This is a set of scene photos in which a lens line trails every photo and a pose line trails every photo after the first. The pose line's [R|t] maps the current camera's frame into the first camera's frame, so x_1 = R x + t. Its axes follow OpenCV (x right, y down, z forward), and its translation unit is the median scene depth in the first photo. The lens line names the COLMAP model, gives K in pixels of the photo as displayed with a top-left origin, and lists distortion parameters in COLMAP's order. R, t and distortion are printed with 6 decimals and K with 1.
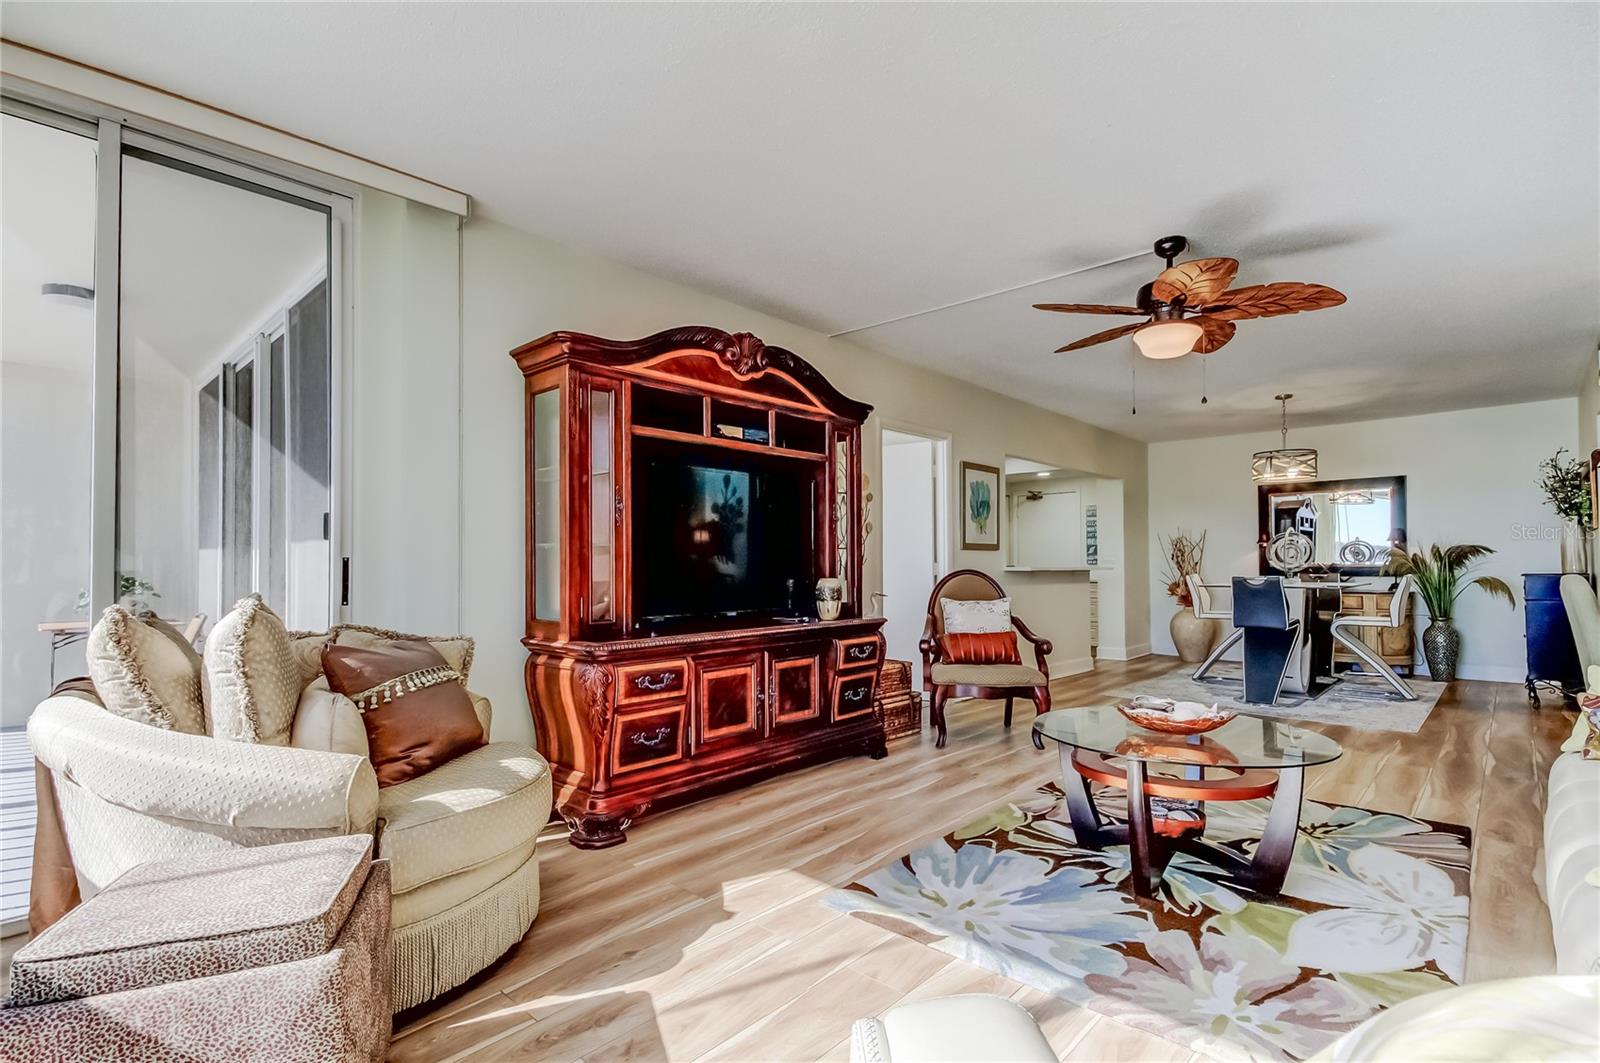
lens RADIAL K [[740.1, 0, 825.4], [0, 740.1, 551.9], [0, 0, 1]] dist [0.010833, -0.004041]
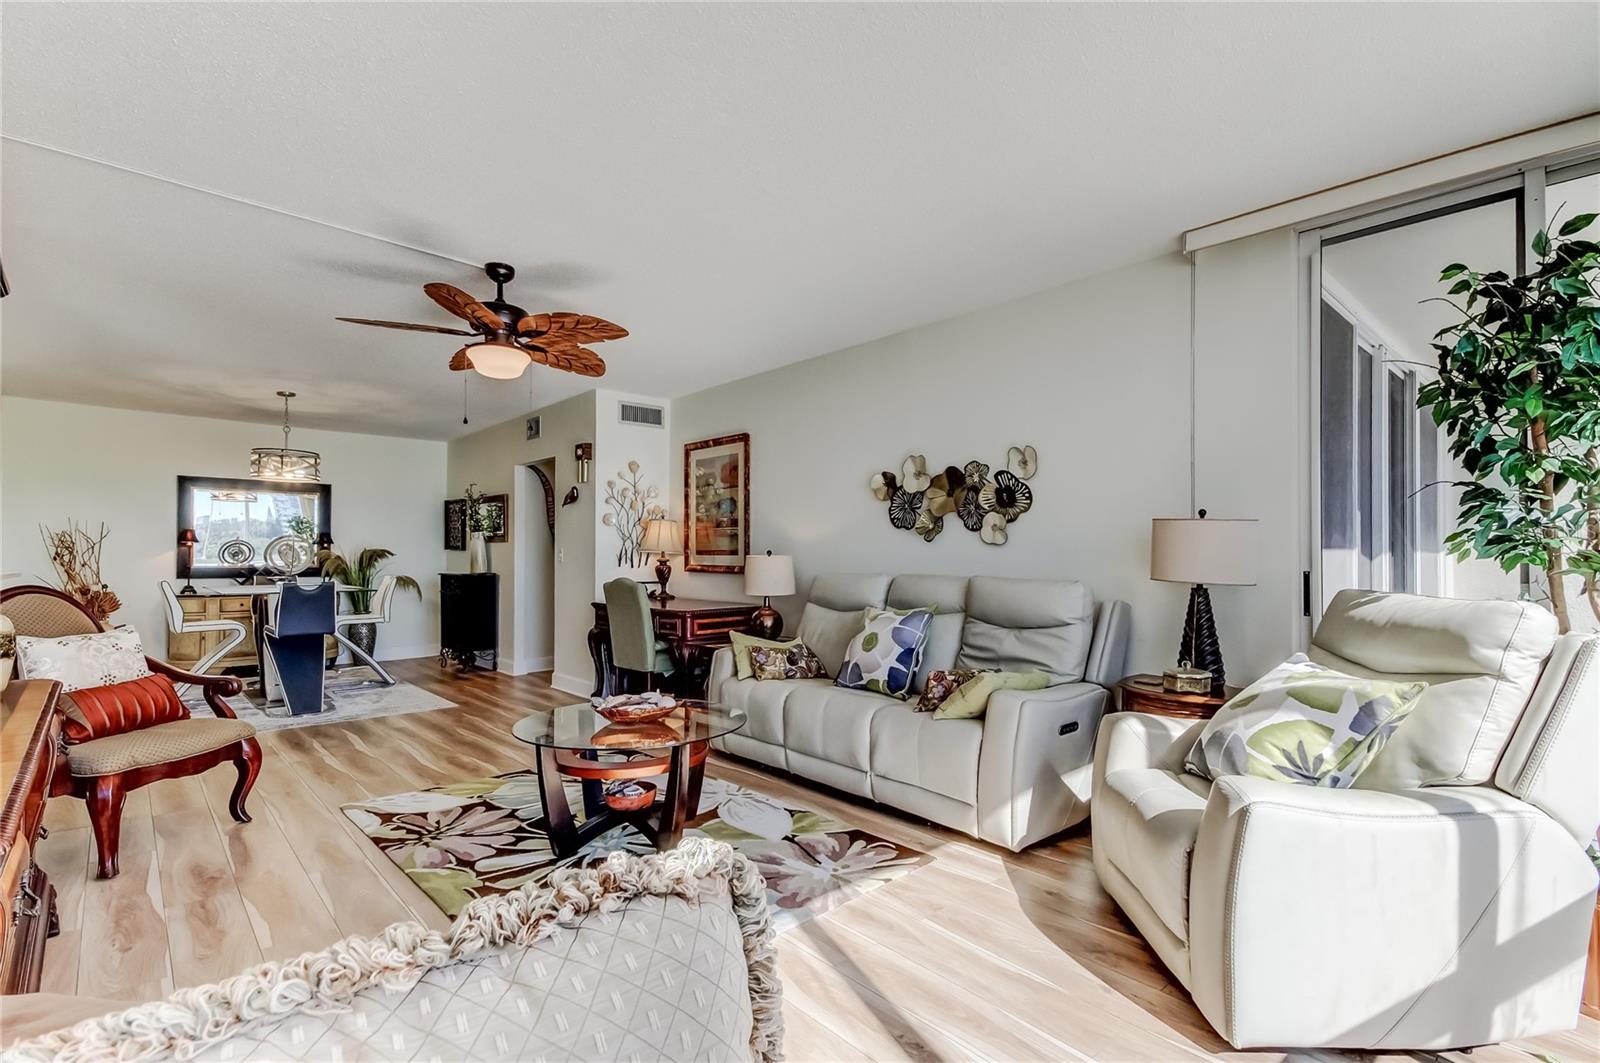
lens RADIAL K [[740.1, 0, 786.9], [0, 740.1, 536.1], [0, 0, 1]] dist [0.010833, -0.004041]
pose [[0.106236, 0.031380, 0.993846, -0.247890], [-0.018989, 0.999384, -0.029525, -0.007299], [-0.994160, -0.015736, 0.106766, 0.227613]]
